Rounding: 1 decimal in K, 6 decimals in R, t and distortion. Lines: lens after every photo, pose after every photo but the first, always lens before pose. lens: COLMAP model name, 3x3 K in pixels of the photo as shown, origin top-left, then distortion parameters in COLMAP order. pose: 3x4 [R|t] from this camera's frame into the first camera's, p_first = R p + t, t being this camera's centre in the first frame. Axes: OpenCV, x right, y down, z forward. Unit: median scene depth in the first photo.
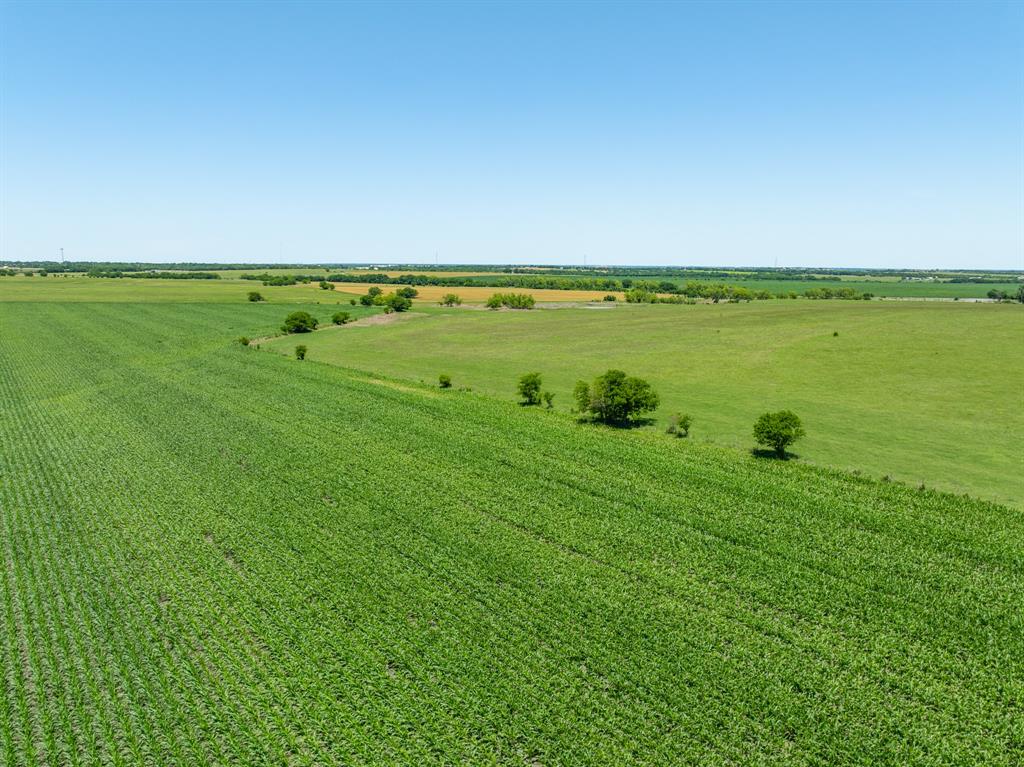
lens RADIAL K [[714.9, 0, 512.0], [0, 714.9, 386.0], [0, 0, 1]] dist [-0.037542, 0.024358]
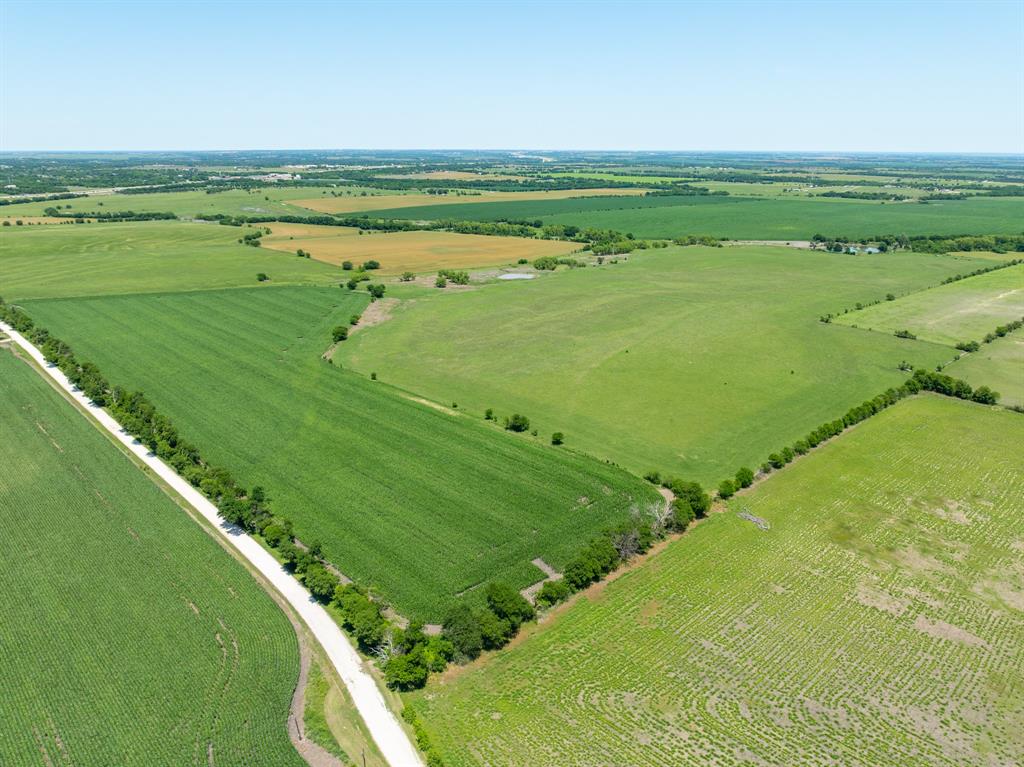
lens RADIAL K [[714.9, 0, 507.5], [0, 714.9, 394.3], [0, 0, 1]] dist [-0.037542, 0.024358]
pose [[0.994142, -0.039587, 0.100568, -0.028275], [0.021994, 0.985137, 0.170358, -0.084964], [-0.105817, -0.167148, 0.980237, -0.278336]]
